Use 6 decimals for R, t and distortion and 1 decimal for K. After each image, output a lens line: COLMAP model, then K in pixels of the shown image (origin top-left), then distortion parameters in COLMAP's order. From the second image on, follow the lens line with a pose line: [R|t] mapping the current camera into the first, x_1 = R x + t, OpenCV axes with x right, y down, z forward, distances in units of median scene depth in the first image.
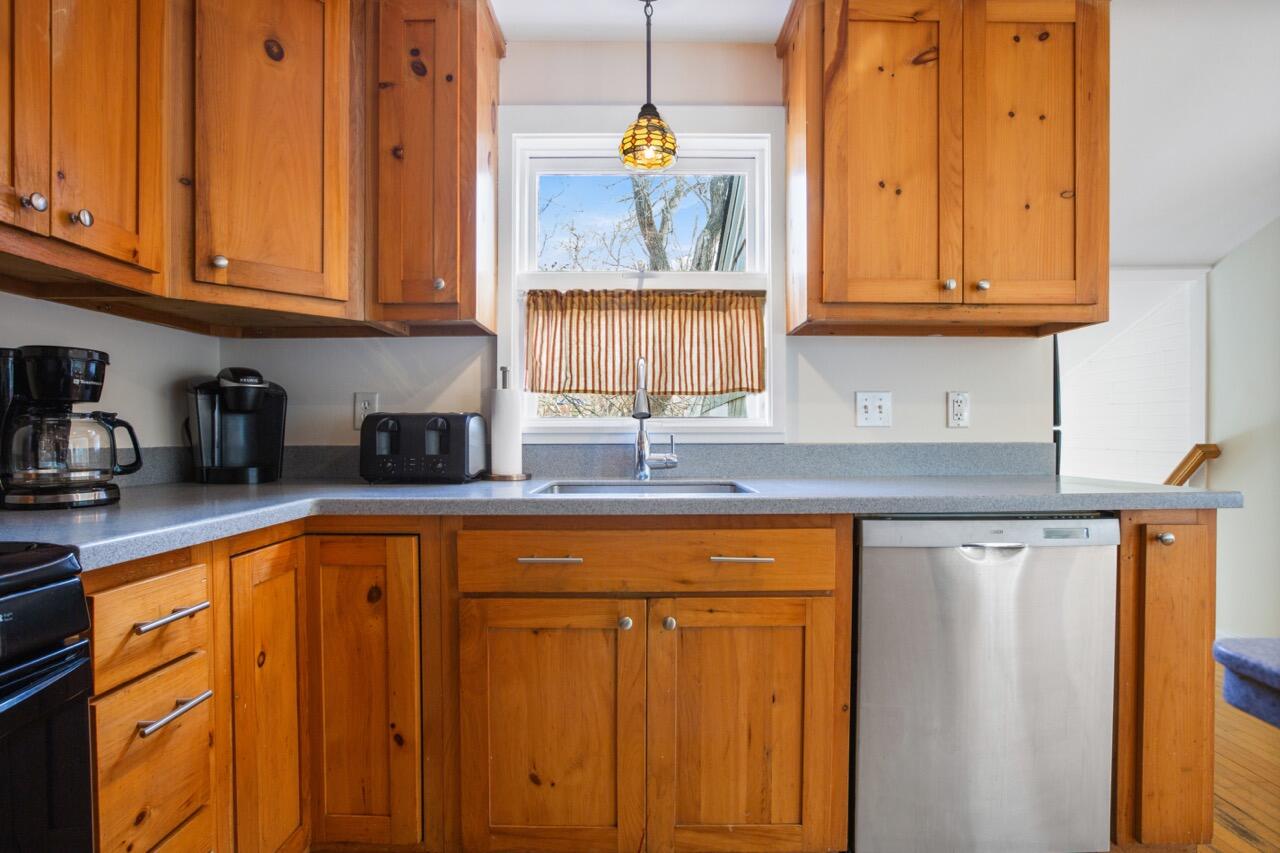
lens RADIAL K [[620.1, 0, 638.0], [0, 620.1, 441.6], [0, 0, 1]] dist [-0.040176, 0.011441]
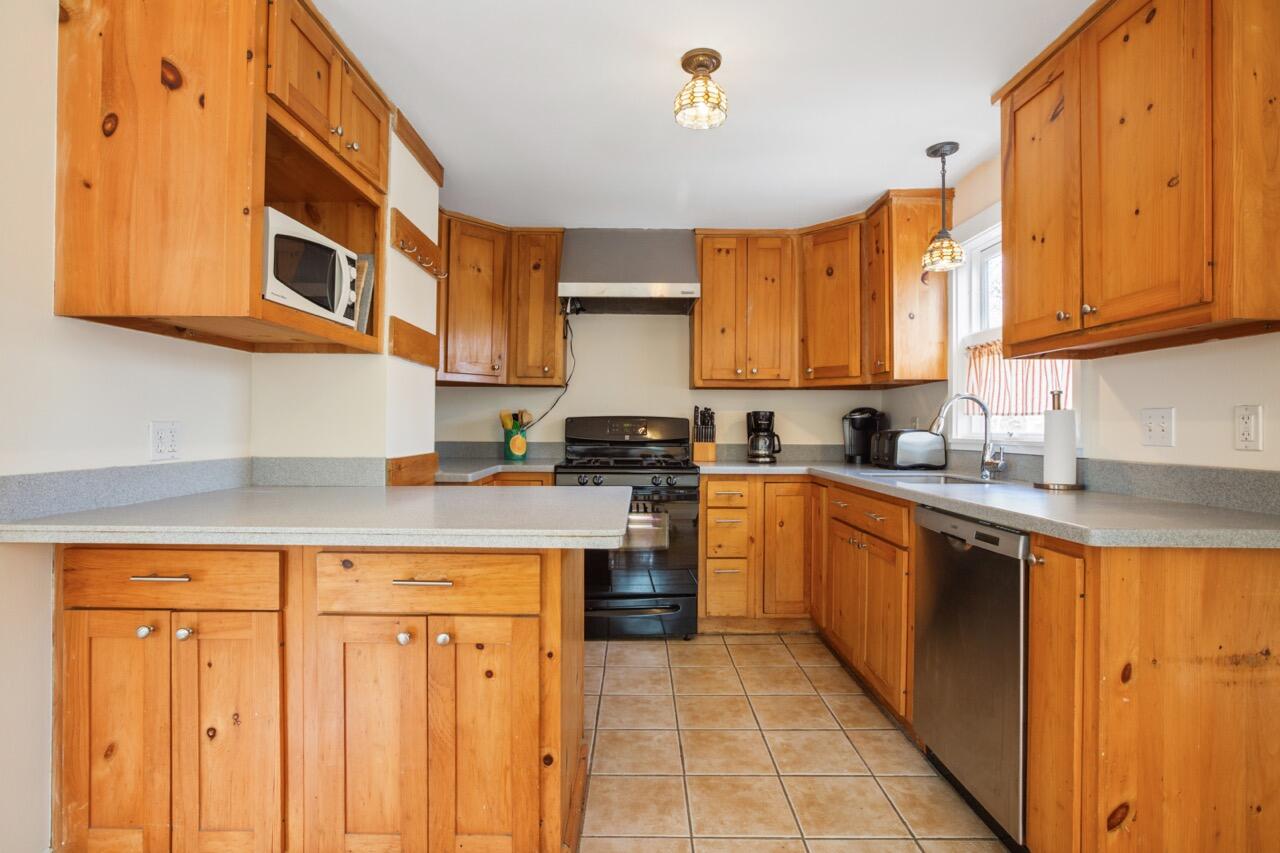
lens RADIAL K [[620.1, 0, 637.6], [0, 620.1, 418.9], [0, 0, 1]] dist [-0.040176, 0.011441]
pose [[0.009301, -0.011151, -0.999895, 1.553730], [-0.020944, 0.999716, -0.011344, -0.046001], [0.999737, 0.021047, 0.009065, 0.241415]]
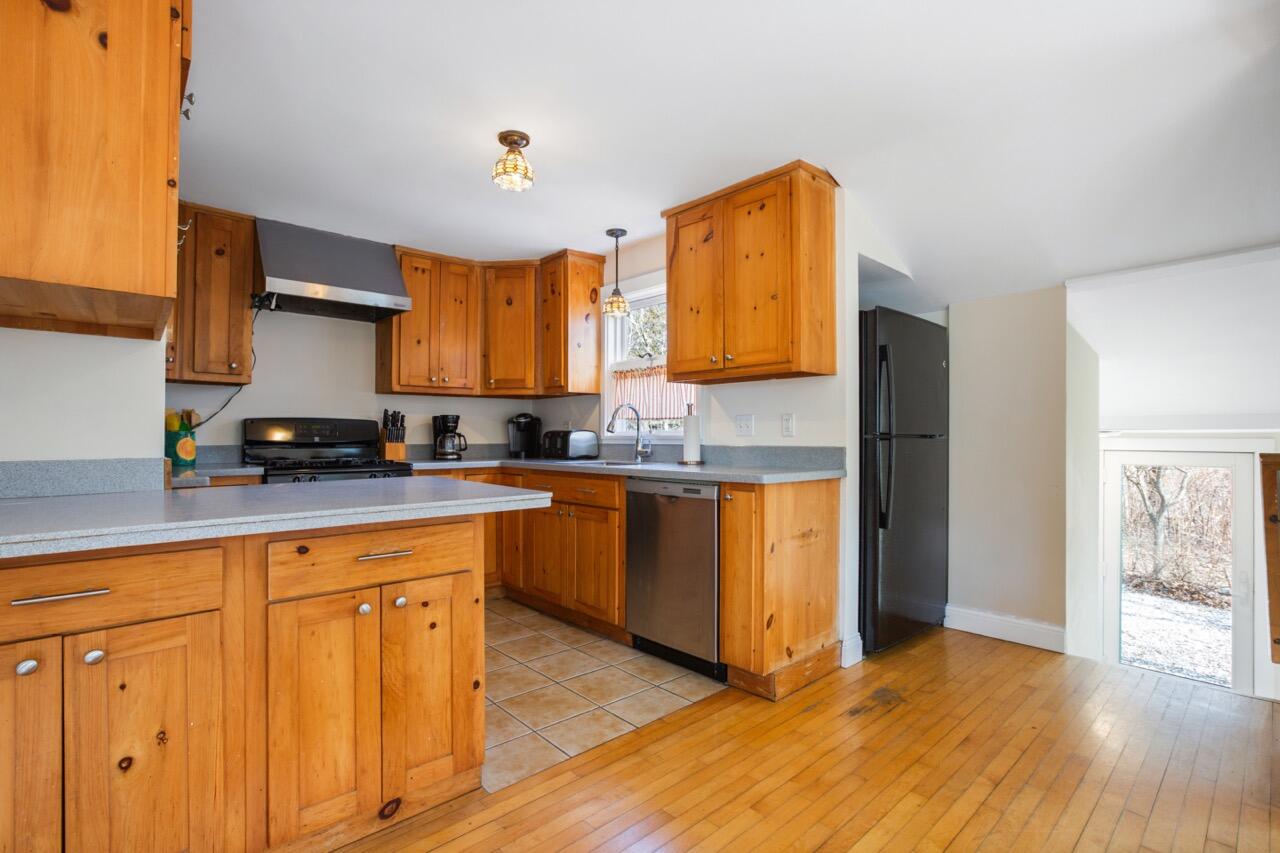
lens RADIAL K [[597.1, 0, 639.0], [0, 597.1, 428.1], [0, 0, 1]] dist [-0.040554, 0.007087]
pose [[0.677823, -0.009480, -0.735164, 1.655519], [-0.009690, 0.999715, -0.021825, -0.008344], [0.735162, 0.021917, 0.677537, -0.372412]]
